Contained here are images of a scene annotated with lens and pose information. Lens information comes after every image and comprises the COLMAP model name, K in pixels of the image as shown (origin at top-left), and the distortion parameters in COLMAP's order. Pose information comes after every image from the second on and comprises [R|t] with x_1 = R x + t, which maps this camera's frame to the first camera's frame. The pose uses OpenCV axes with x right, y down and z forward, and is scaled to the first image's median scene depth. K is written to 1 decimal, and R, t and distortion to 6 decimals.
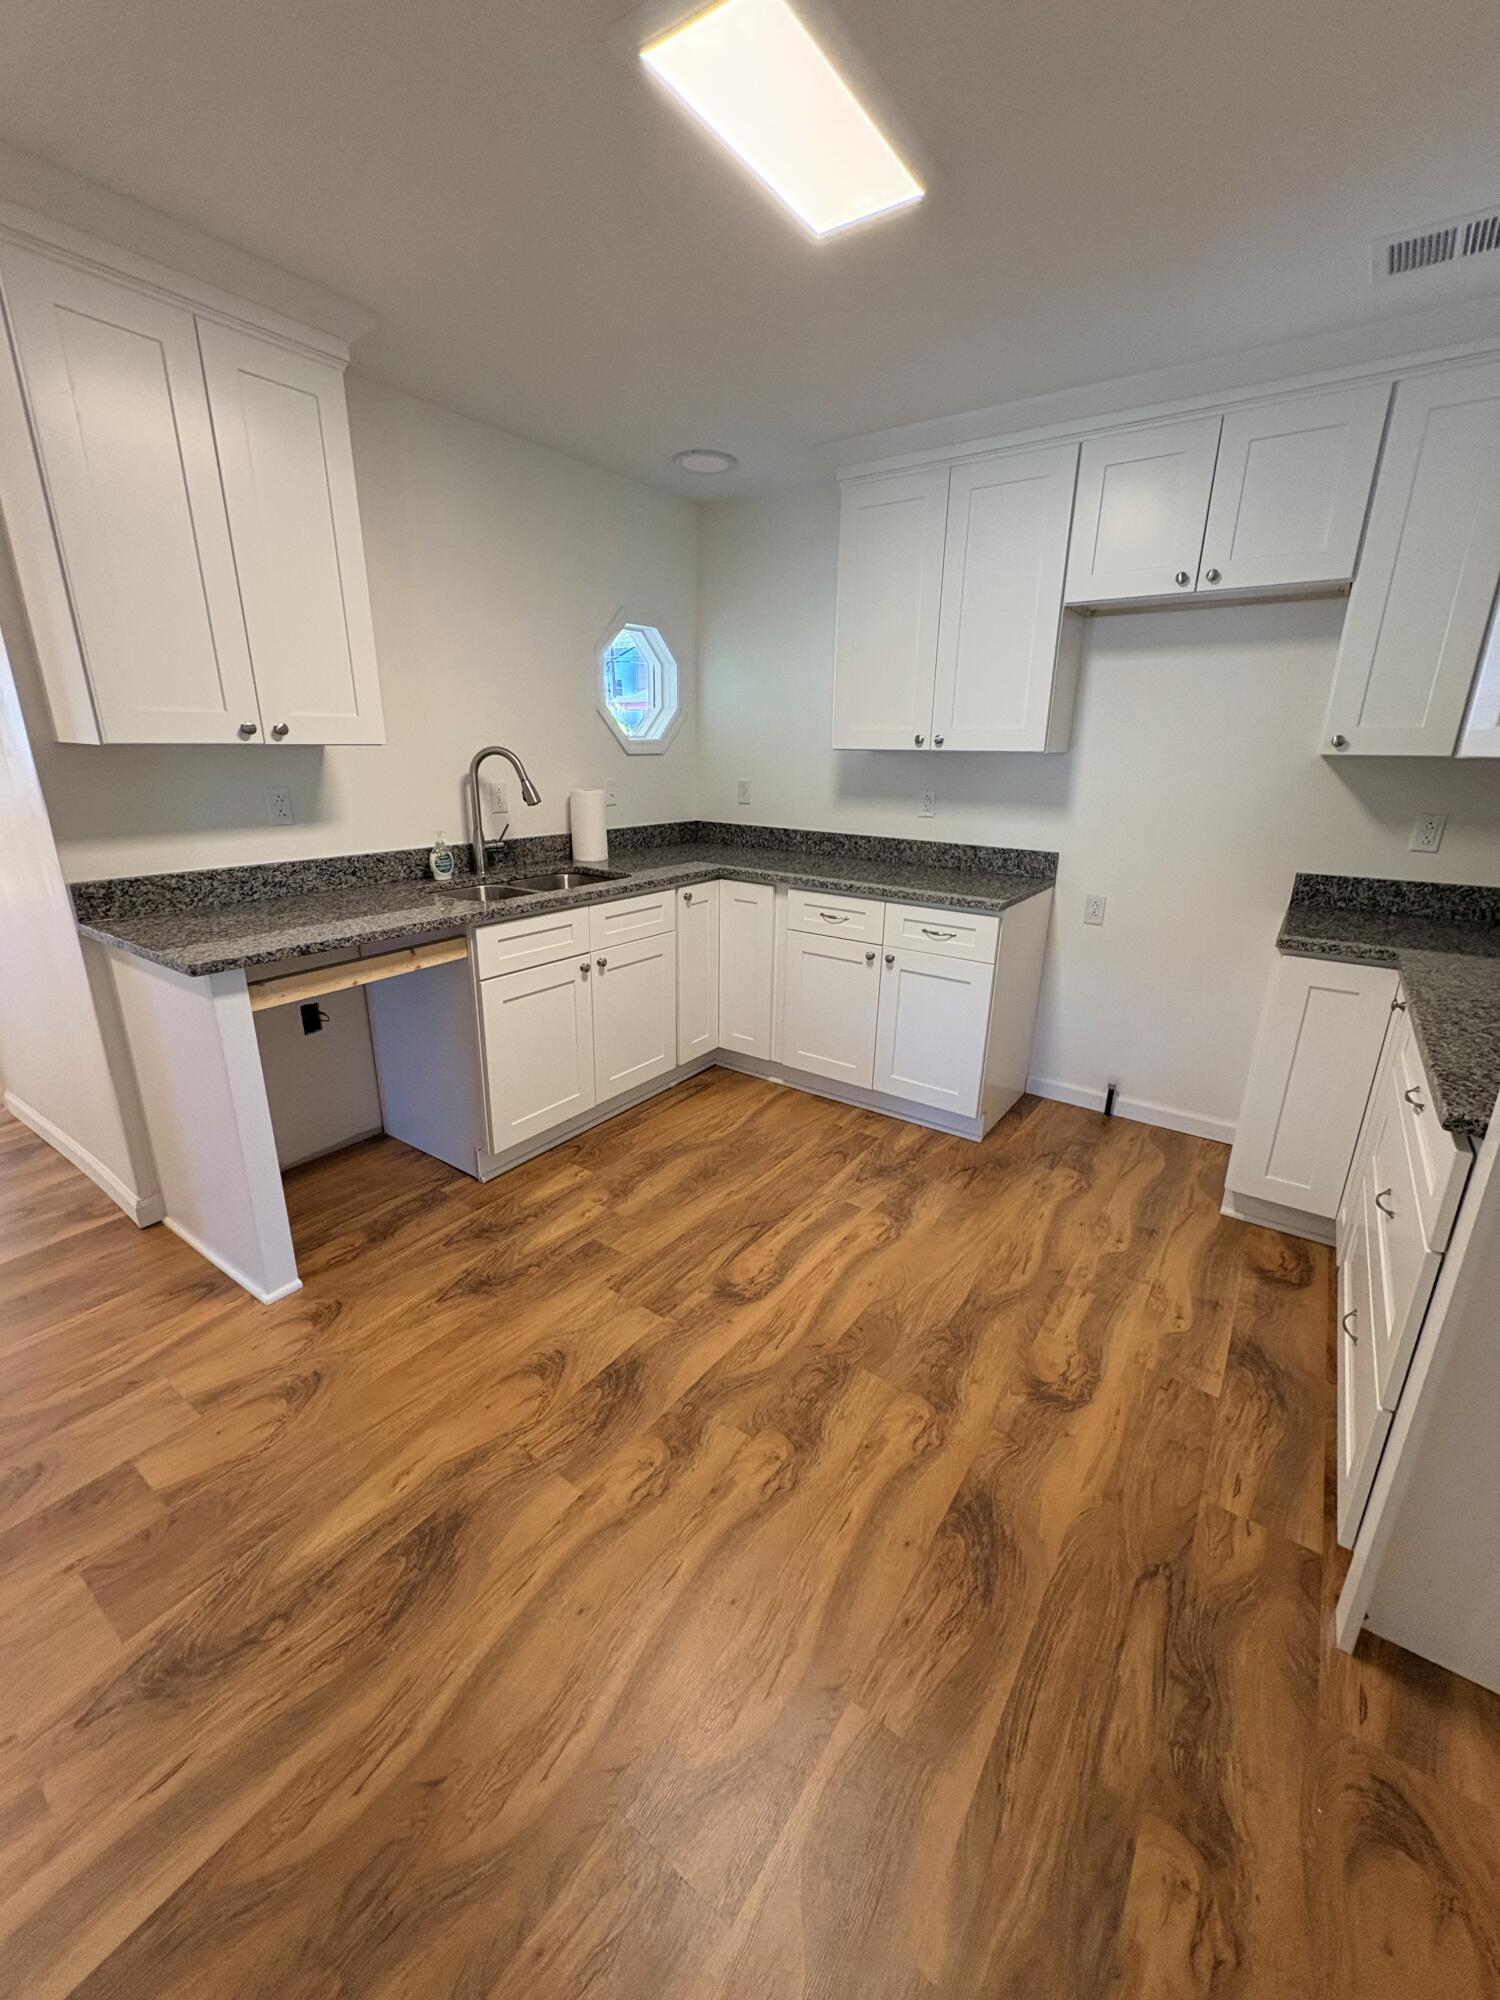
lens RADIAL K [[796.5, 0, 751.9], [0, 796.5, 998.6], [0, 0, 1]] dist [0.001026, -0.000277]
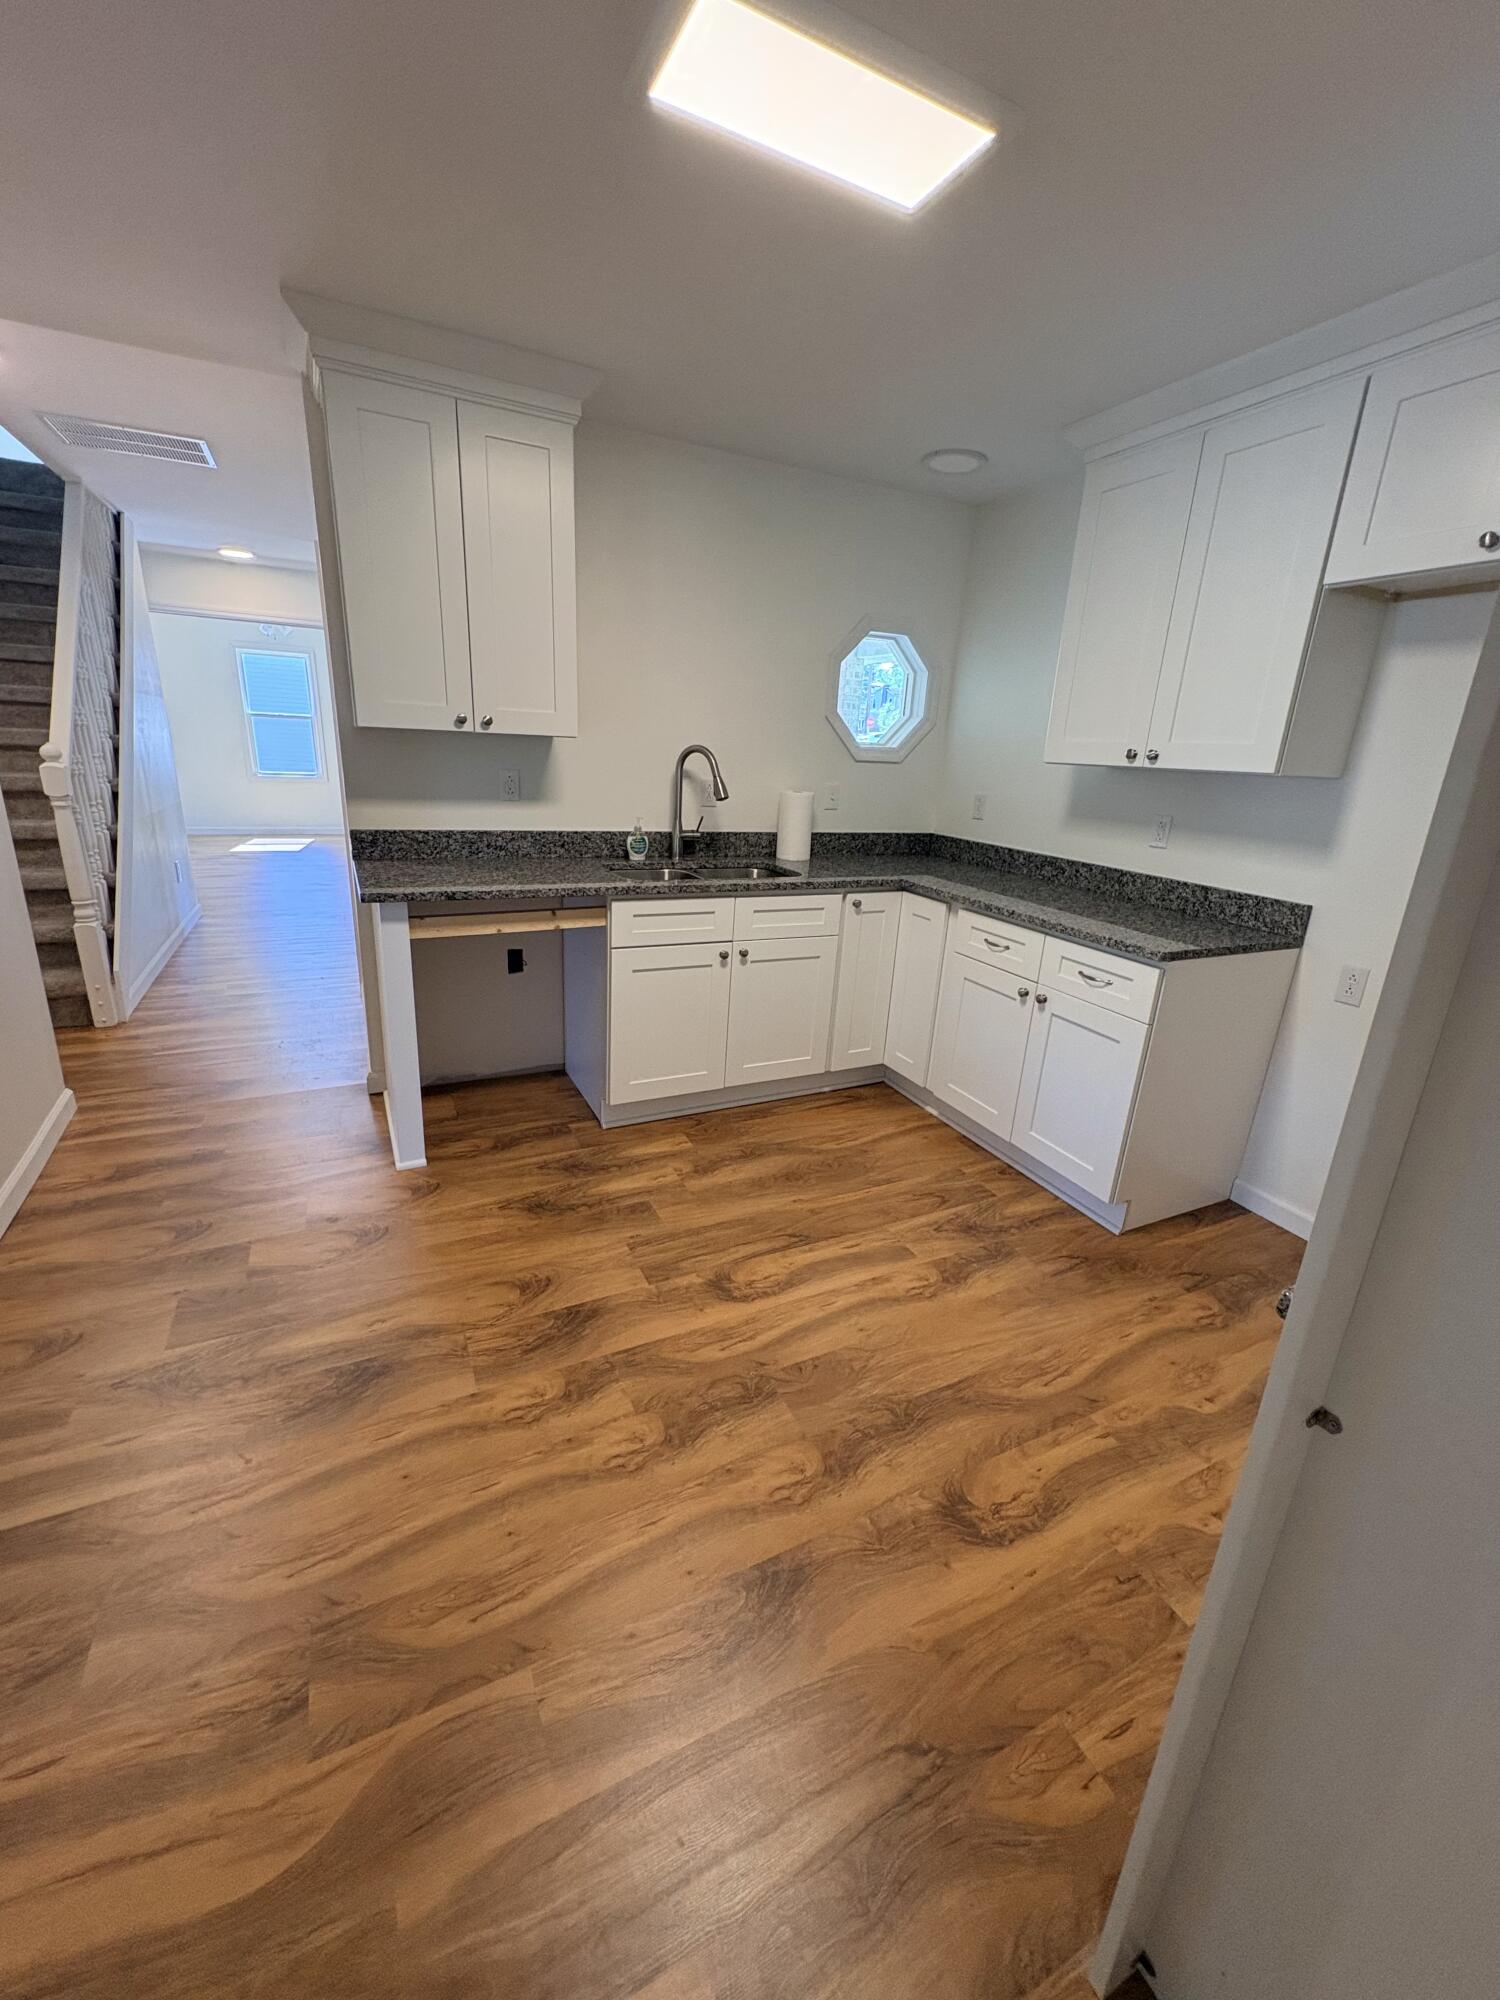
lens RADIAL K [[796.5, 0, 751.8], [0, 796.5, 998.8], [0, 0, 1]] dist [0.001026, -0.000277]
pose [[0.877347, 0.174830, -0.446874, 0.364659], [-0.183757, 0.982686, 0.023685, -0.015698], [0.443278, 0.061336, 0.894283, 0.090746]]
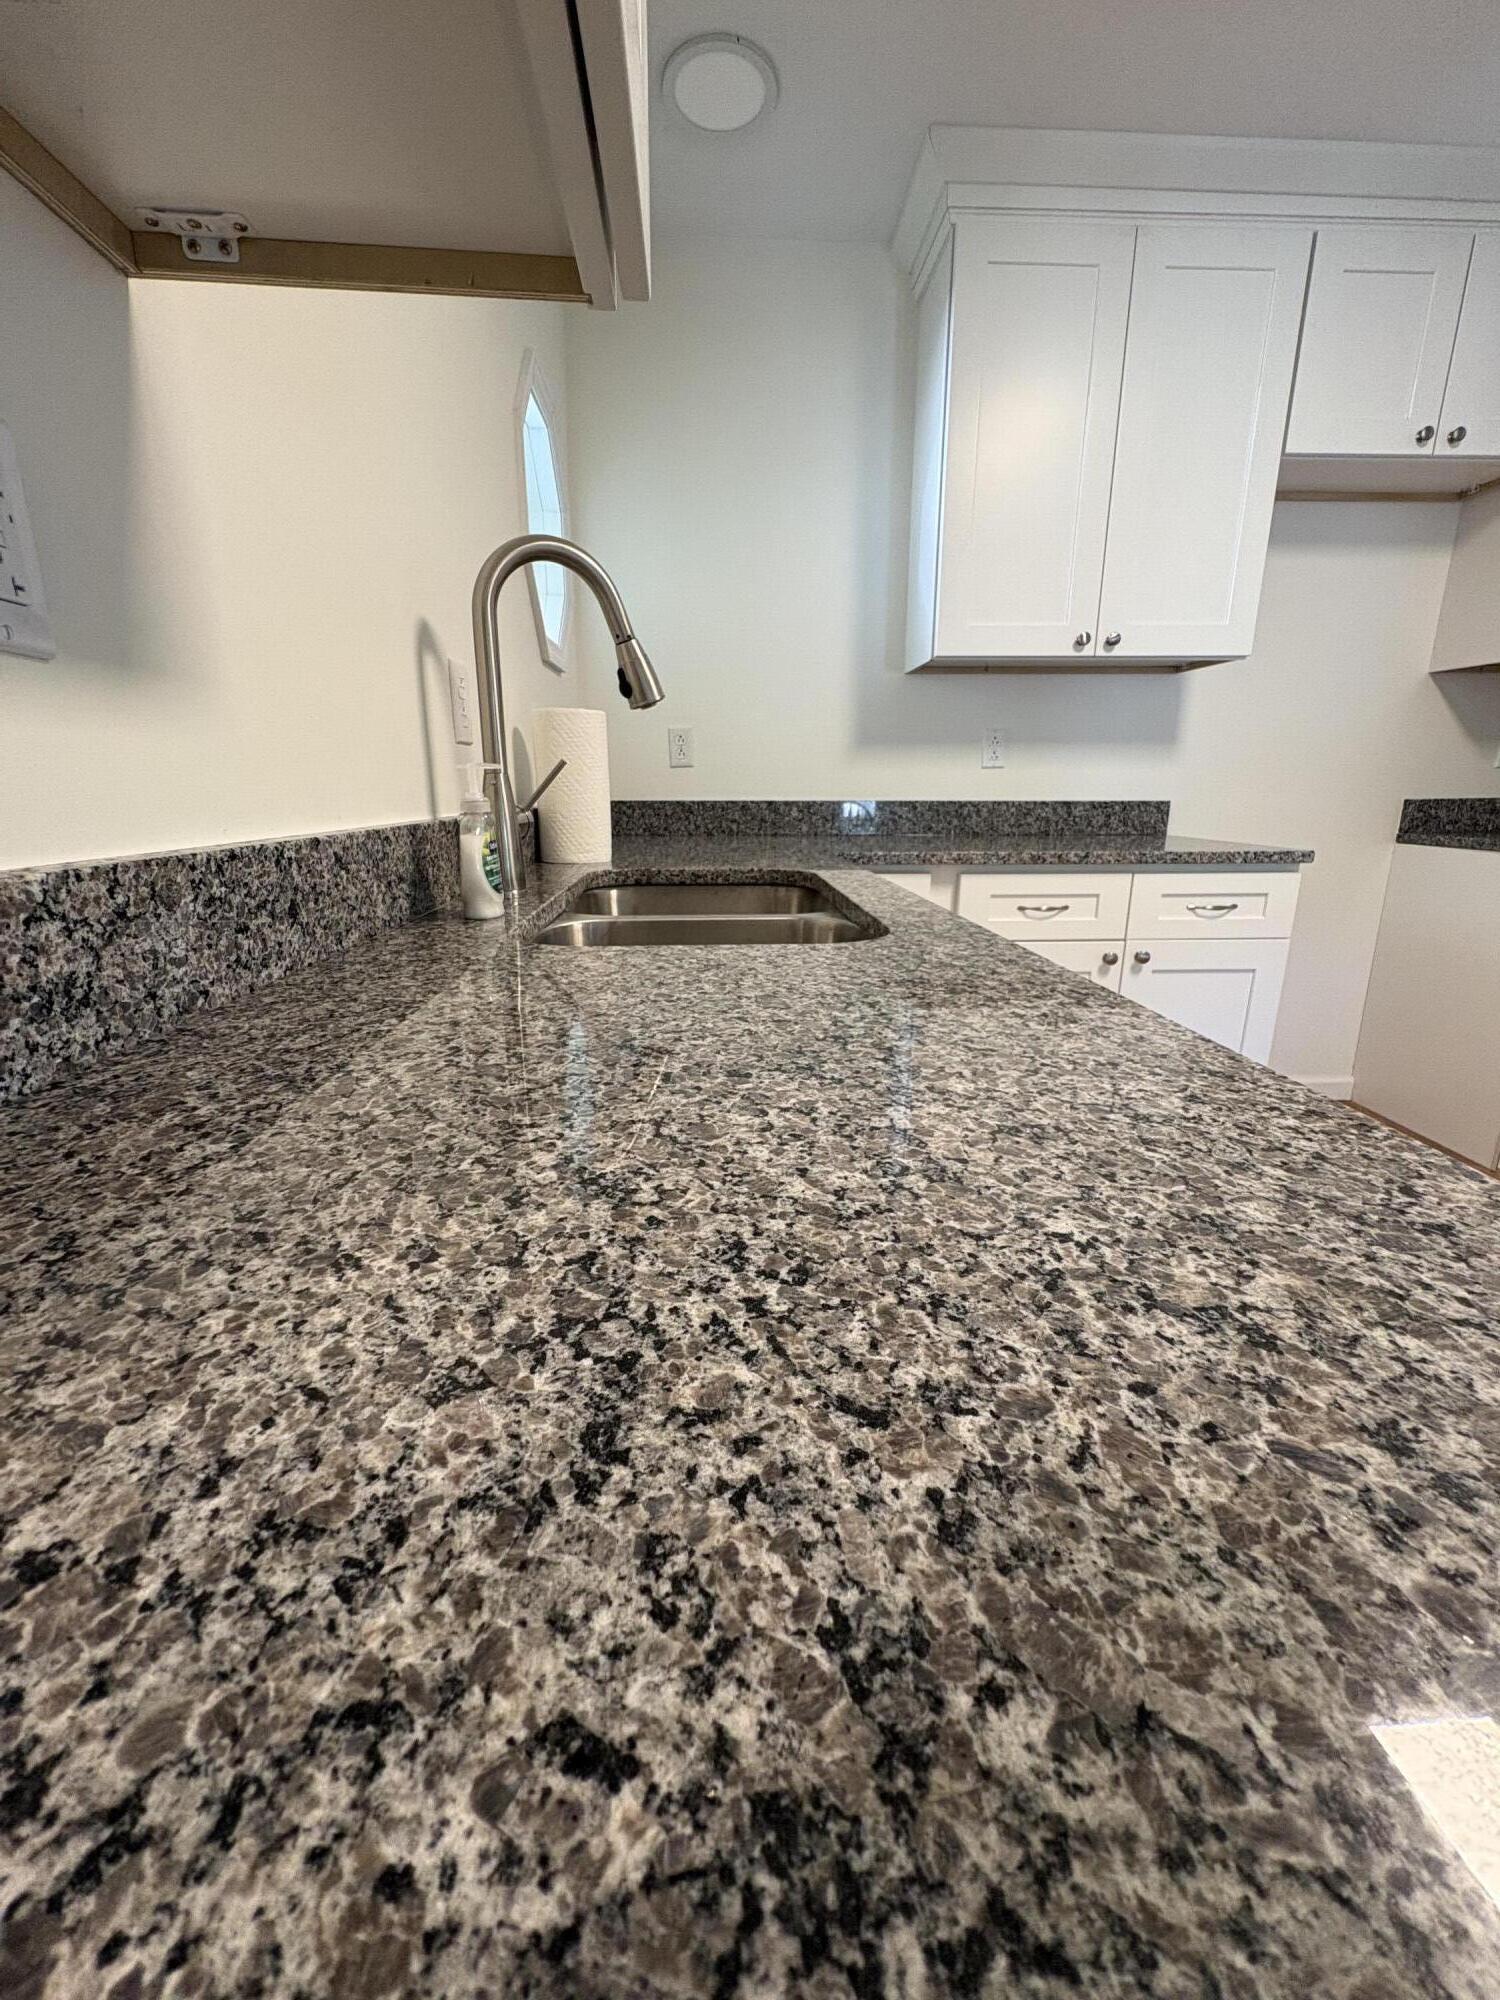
lens RADIAL K [[796.5, 0, 749.0], [0, 796.5, 997.9], [0, 0, 1]] dist [0.001026, -0.000277]
pose [[0.788261, -0.177518, 0.589179, -0.619310], [0.202805, 0.978934, 0.023619, -0.126317], [-0.580960, 0.100870, 0.807657, 0.835445]]
